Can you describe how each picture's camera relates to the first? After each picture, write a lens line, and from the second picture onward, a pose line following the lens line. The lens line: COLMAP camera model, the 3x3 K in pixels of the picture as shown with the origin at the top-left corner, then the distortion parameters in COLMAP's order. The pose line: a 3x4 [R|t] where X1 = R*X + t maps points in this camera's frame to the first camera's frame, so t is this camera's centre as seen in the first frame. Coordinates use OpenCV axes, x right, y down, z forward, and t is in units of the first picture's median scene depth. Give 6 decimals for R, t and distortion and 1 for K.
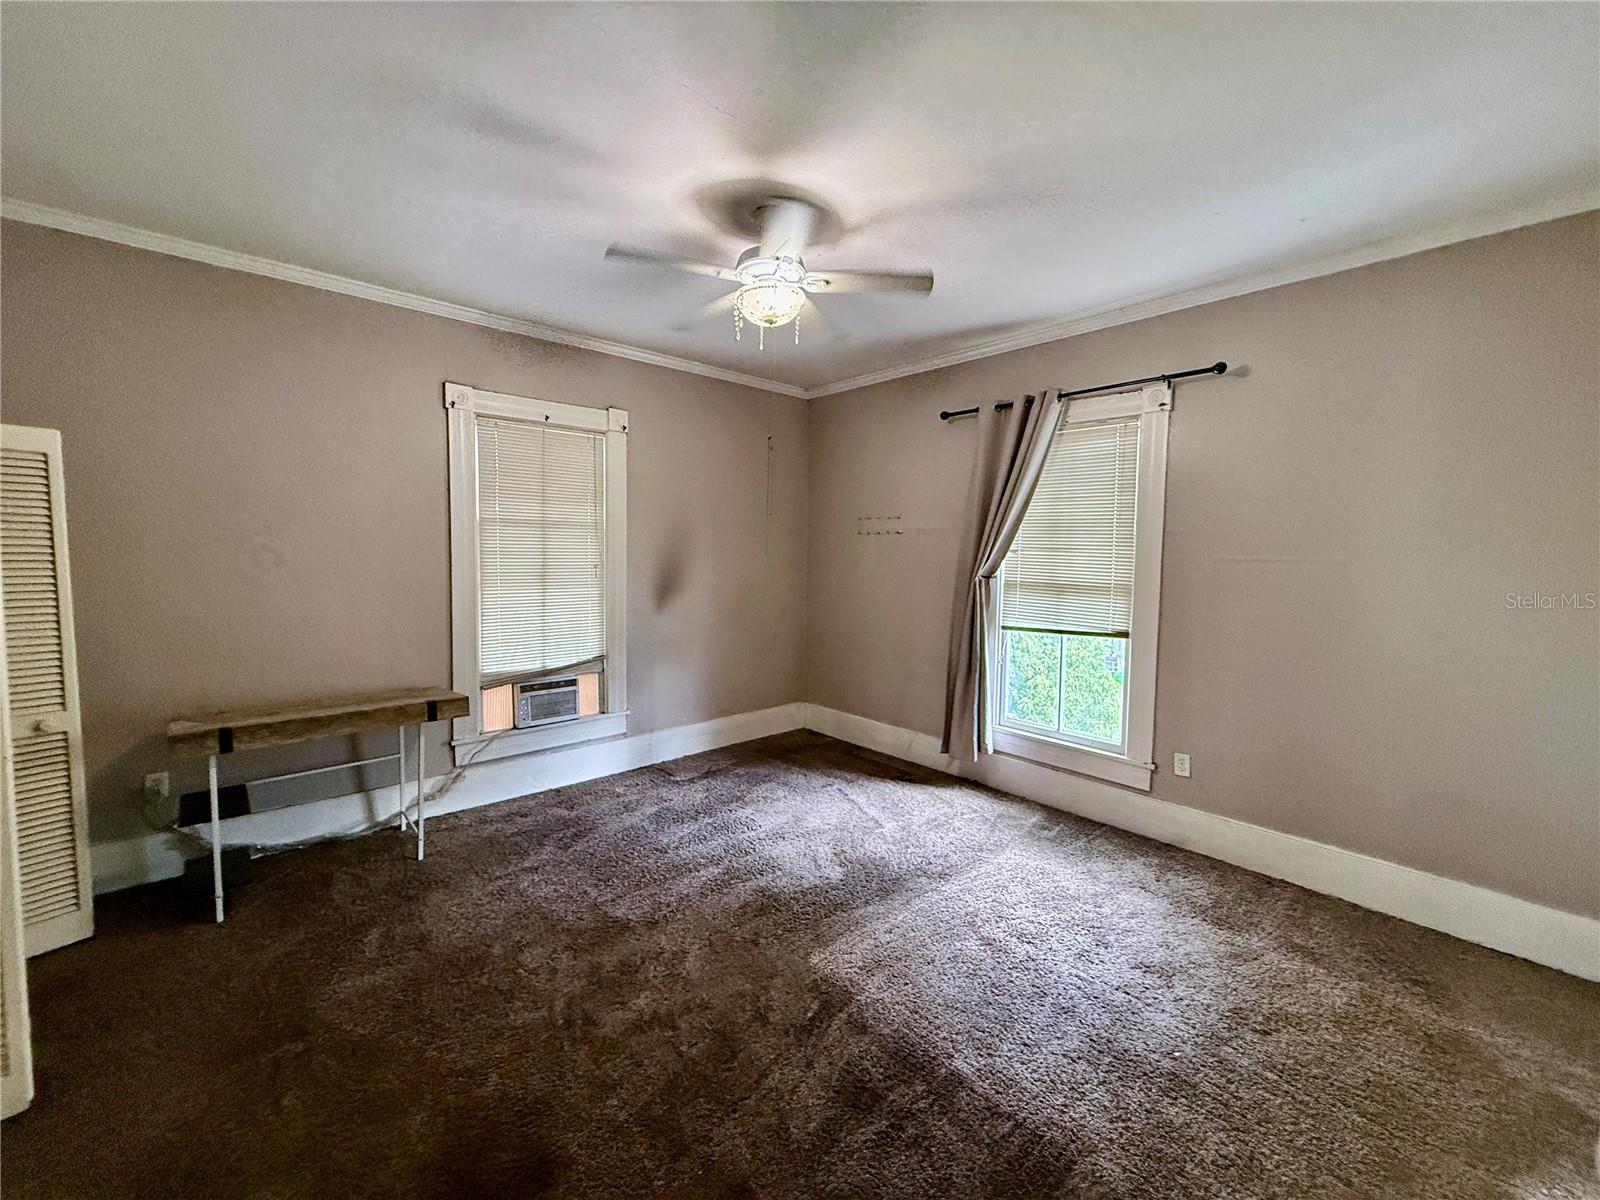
lens RADIAL K [[642.3, 0, 795.7], [0, 642.3, 600.1], [0, 0, 1]] dist [-0.000741, -0.000116]
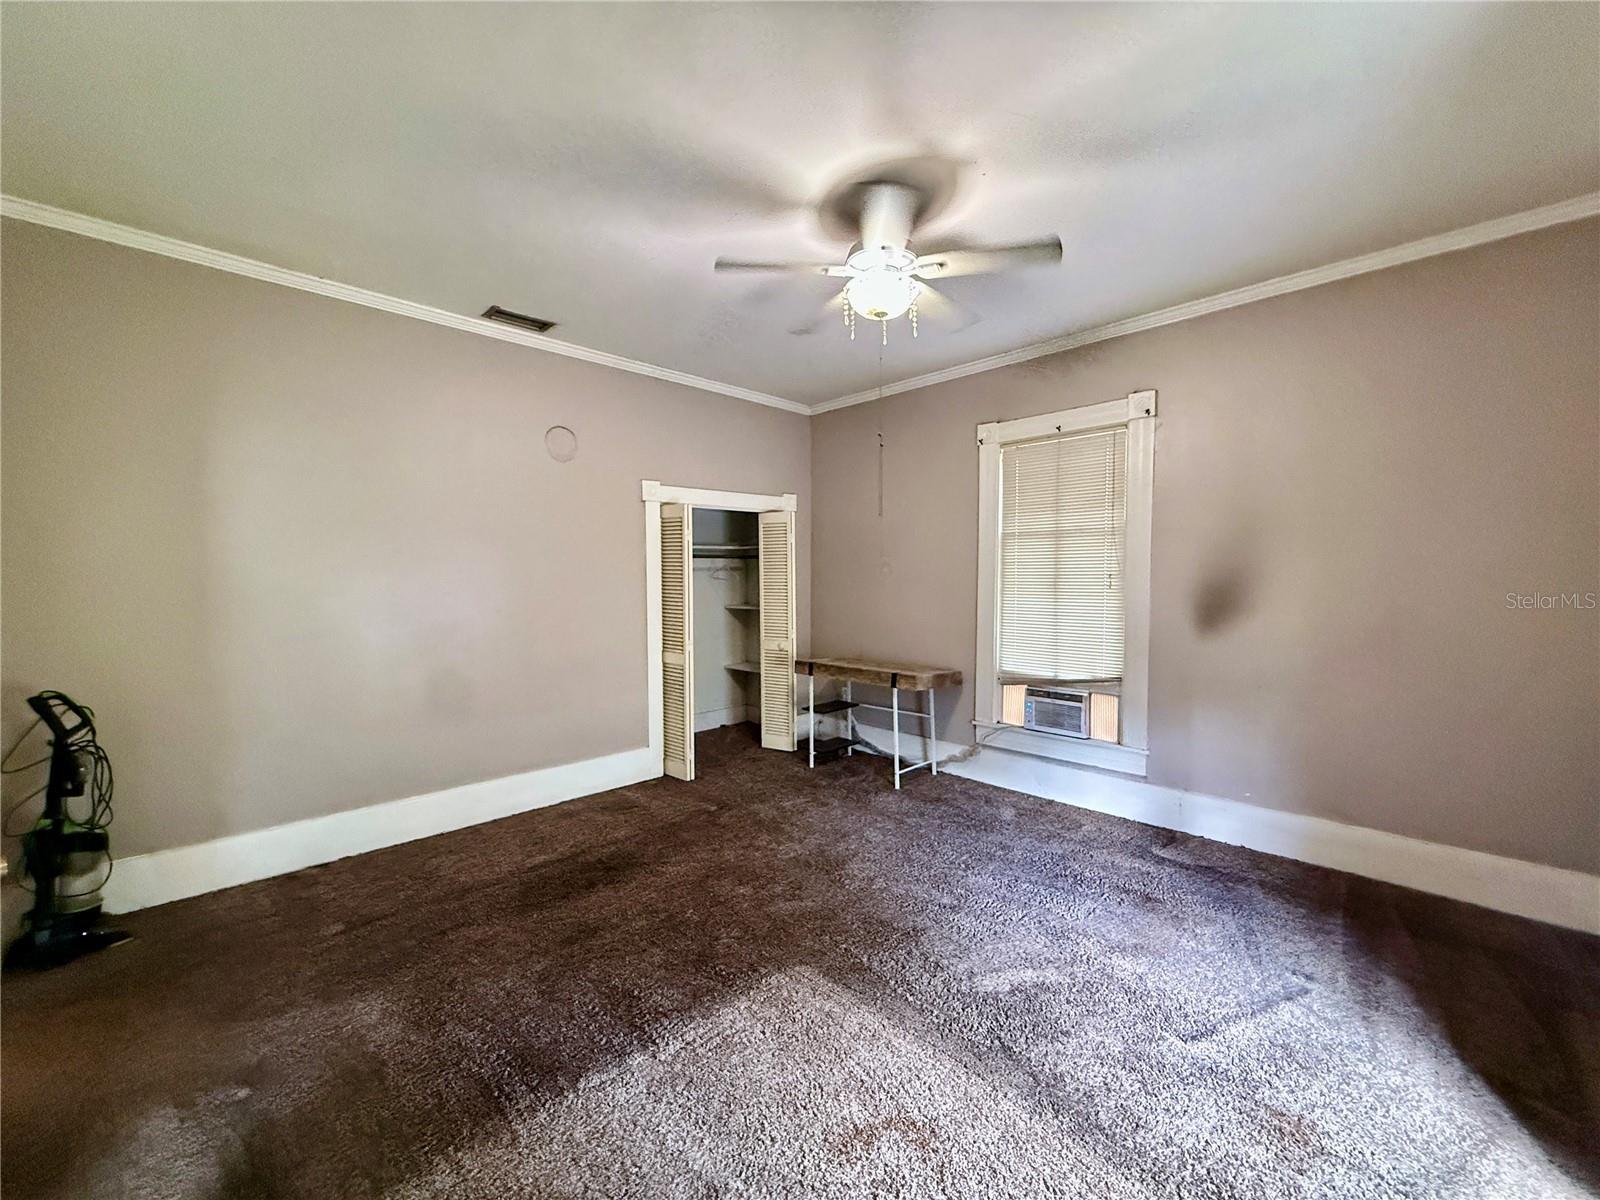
lens RADIAL K [[642.3, 0, 795.7], [0, 642.3, 600.1], [0, 0, 1]] dist [-0.000741, -0.000116]
pose [[0.035925, 0.032330, -0.998831, 0.601686], [-0.065377, 0.997412, 0.029932, -0.018424], [0.997214, 0.064226, 0.037946, 0.559814]]
